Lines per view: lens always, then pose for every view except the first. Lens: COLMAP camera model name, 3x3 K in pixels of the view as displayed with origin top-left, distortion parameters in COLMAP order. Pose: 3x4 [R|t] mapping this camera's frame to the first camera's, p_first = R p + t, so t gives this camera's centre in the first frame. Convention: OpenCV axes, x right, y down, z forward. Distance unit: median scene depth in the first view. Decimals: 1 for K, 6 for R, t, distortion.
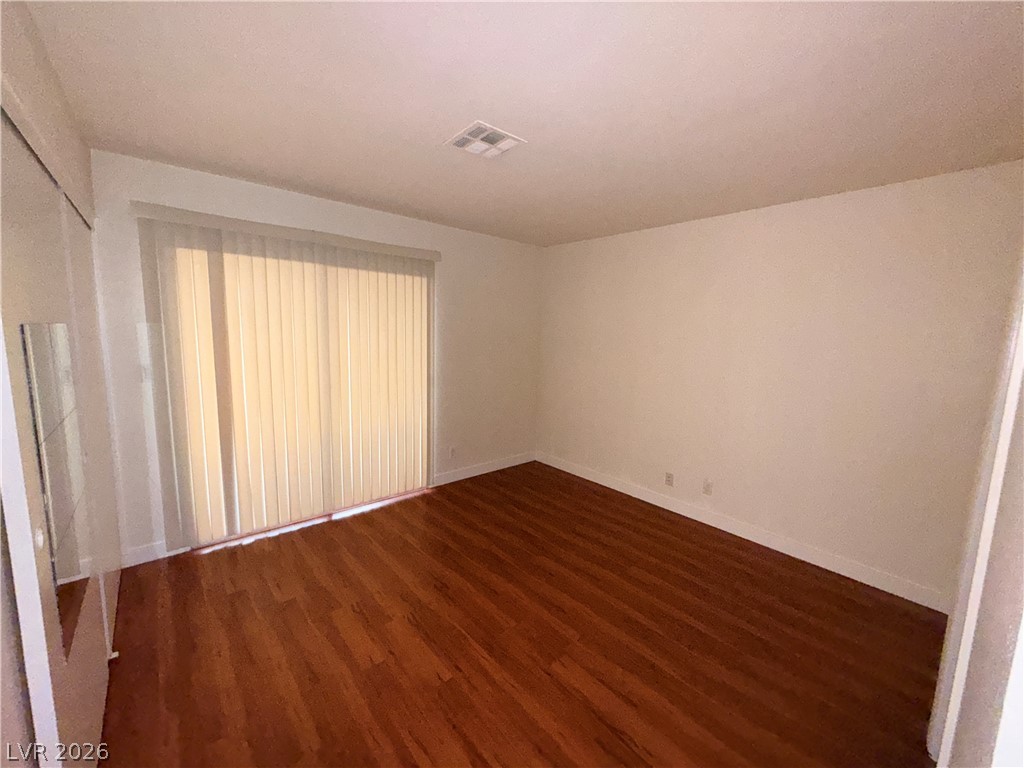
lens RADIAL K [[408.9, 0, 508.7], [0, 408.9, 382.1], [0, 0, 1]] dist [-0.001654, 0.000044]
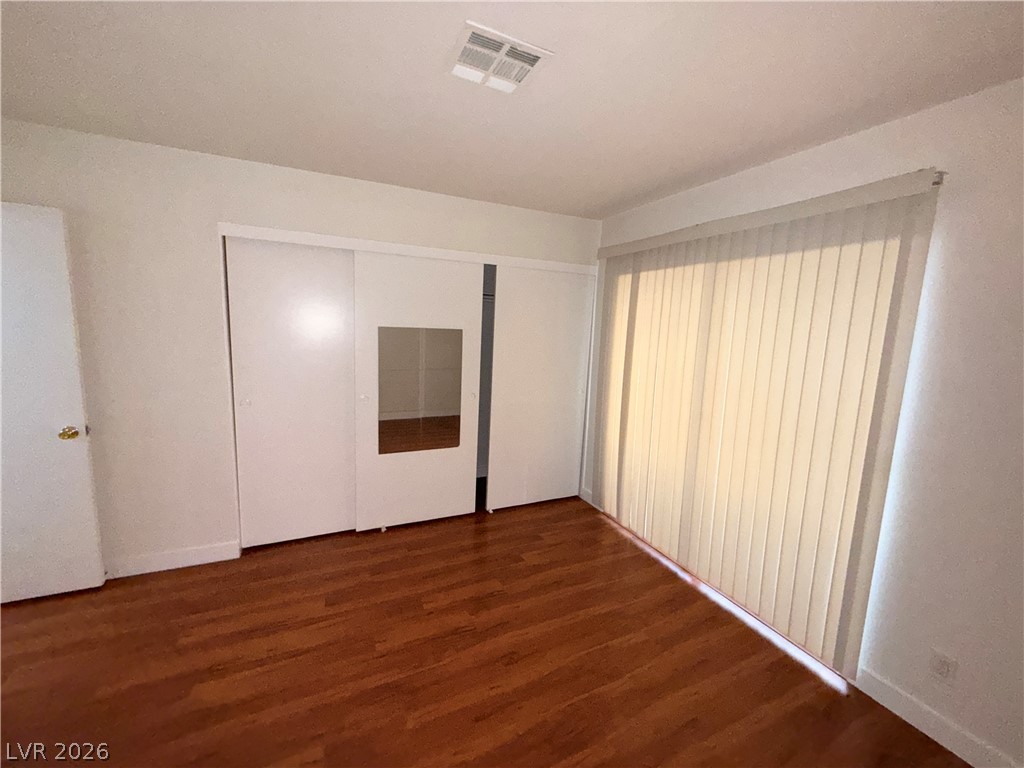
lens RADIAL K [[408.9, 0, 508.7], [0, 408.9, 382.1], [0, 0, 1]] dist [-0.001654, 0.000044]
pose [[-0.278308, 0.100368, -0.955234, 0.439749], [-0.169286, 0.973831, 0.151644, -0.116287], [0.945456, 0.203912, -0.254034, 0.887805]]
